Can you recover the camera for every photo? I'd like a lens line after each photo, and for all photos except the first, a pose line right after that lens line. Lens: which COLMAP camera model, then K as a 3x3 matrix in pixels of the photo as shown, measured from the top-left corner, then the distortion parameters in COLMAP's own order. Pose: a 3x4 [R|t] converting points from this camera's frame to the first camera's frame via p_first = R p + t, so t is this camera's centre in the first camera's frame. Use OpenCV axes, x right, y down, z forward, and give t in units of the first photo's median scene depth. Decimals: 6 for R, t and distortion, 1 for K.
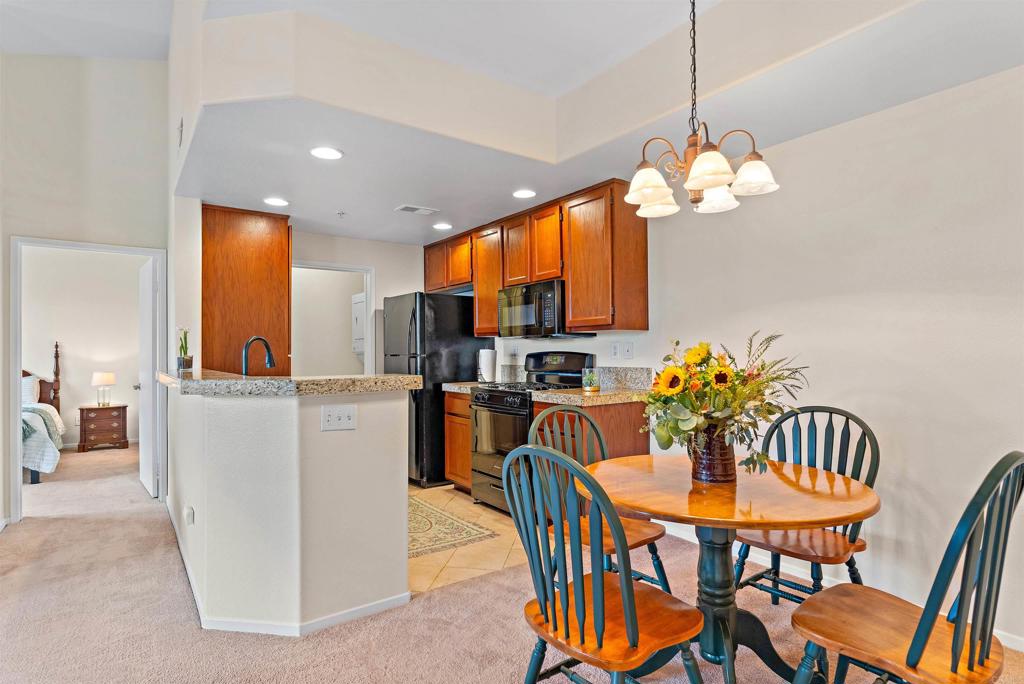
lens RADIAL K [[542.7, 0, 506.4], [0, 542.7, 349.2], [0, 0, 1]] dist [0.000891, 0.003506]
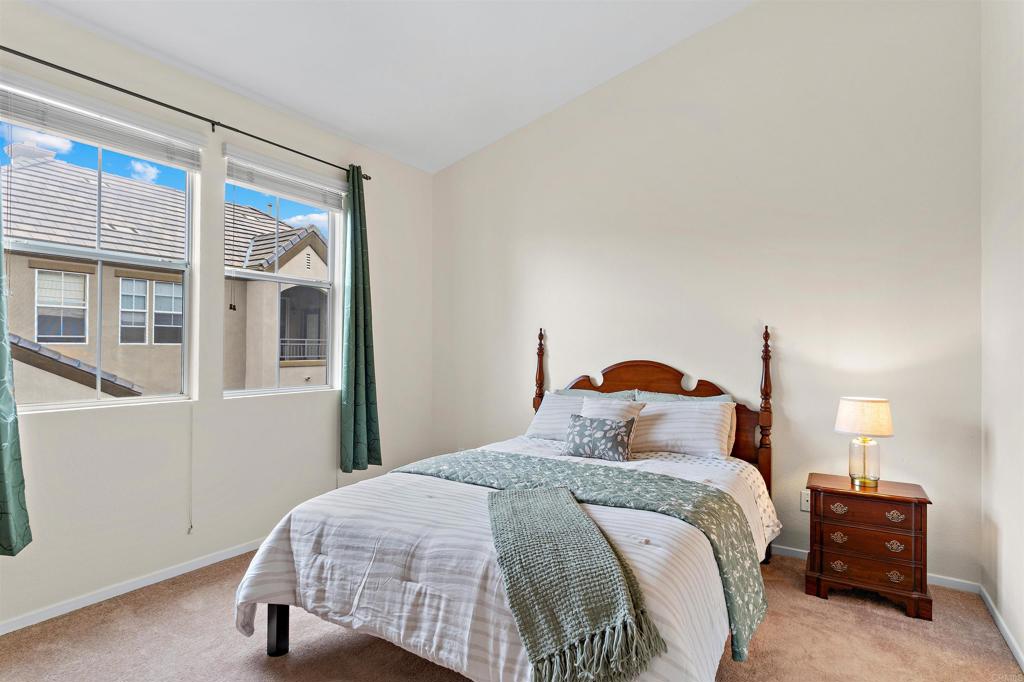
lens RADIAL K [[542.7, 0, 513.9], [0, 542.7, 338.2], [0, 0, 1]] dist [0.000891, 0.003506]
pose [[0.395143, -0.001309, -0.918619, -0.704676], [-0.003542, 0.999989, -0.002949, -0.000764], [0.918613, 0.004419, 0.395135, 0.898197]]
